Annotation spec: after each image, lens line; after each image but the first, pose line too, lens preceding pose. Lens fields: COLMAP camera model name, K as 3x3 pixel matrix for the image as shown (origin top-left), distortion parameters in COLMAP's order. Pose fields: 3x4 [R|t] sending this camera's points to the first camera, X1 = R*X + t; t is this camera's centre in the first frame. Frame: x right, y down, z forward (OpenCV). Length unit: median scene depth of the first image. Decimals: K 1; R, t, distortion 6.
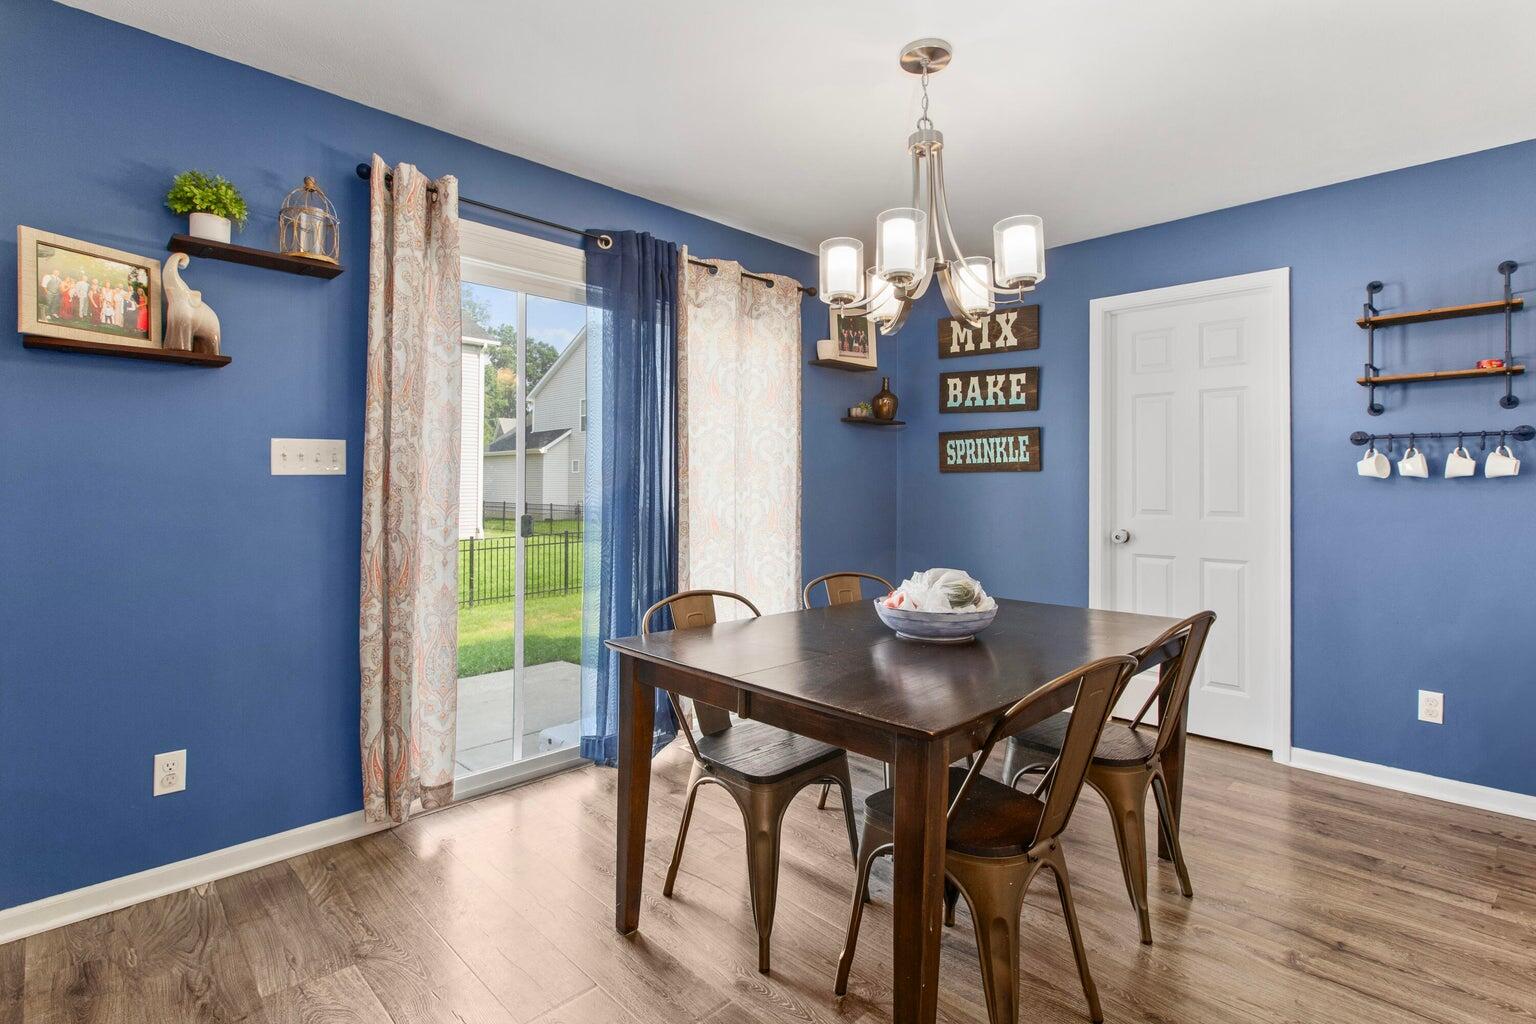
lens RADIAL K [[754.6, 0, 771.4], [0, 754.6, 481.8], [0, 0, 1]] dist [-0.009991, -0.000813]
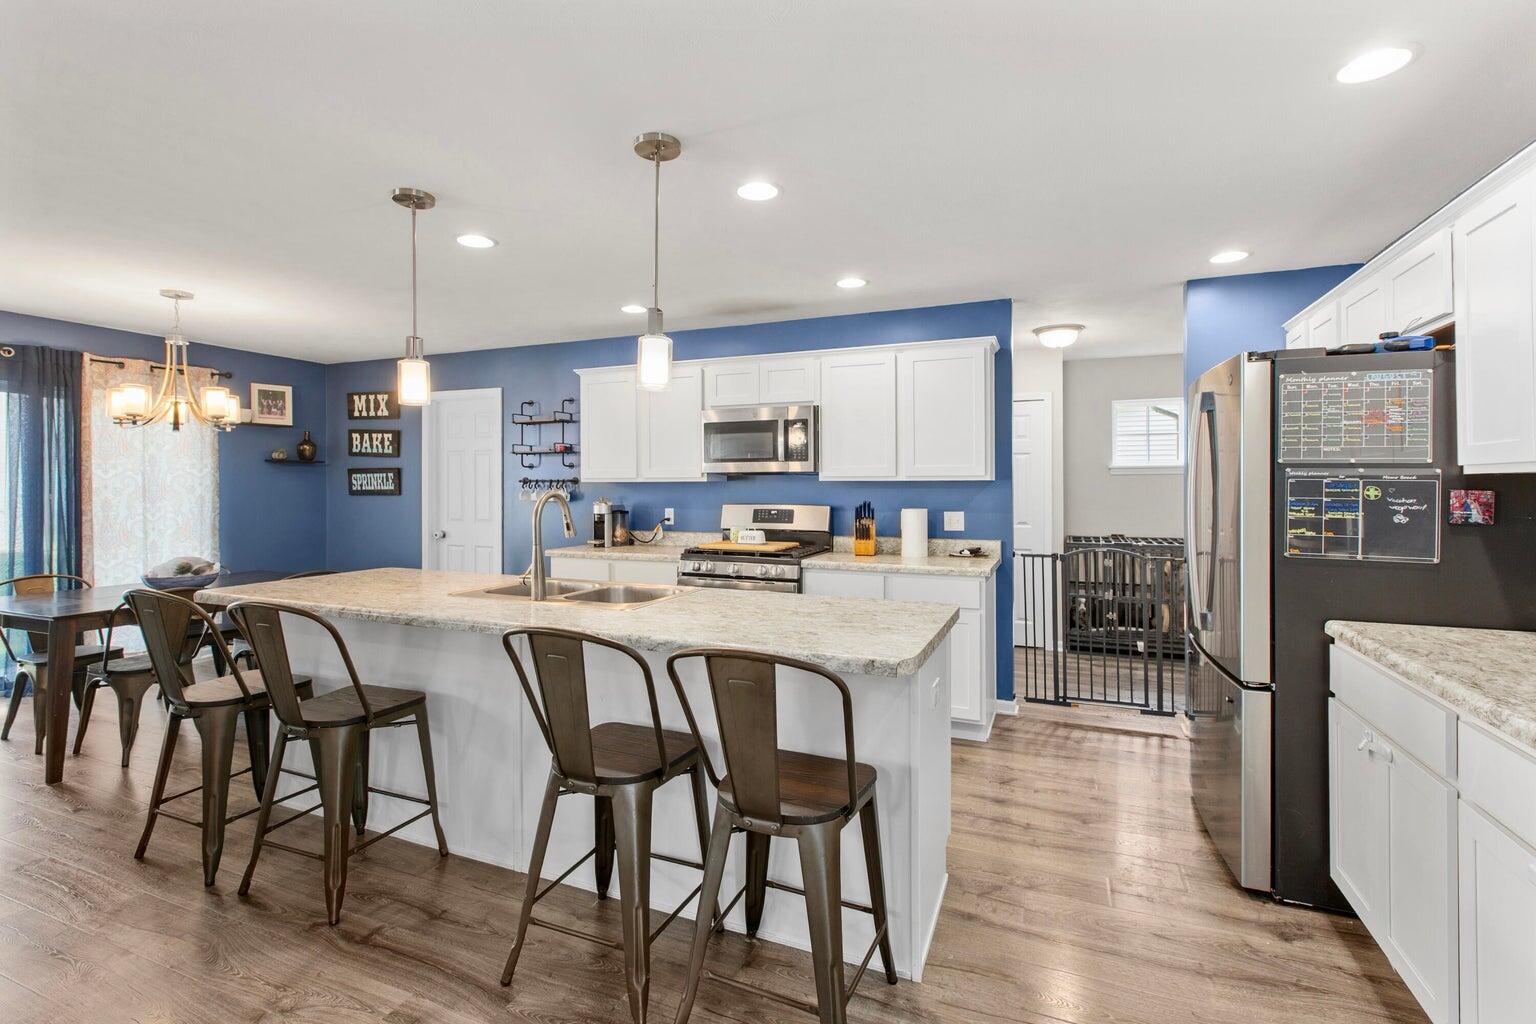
lens RADIAL K [[708.3, 0, 749.1], [0, 708.3, 489.9], [0, 0, 1]] dist [0.006569, -0.003042]
pose [[0.922139, -0.007991, 0.386776, 0.455284], [0.004221, 0.999935, 0.010594, -0.038208], [-0.386836, -0.008137, 0.922113, -0.680429]]
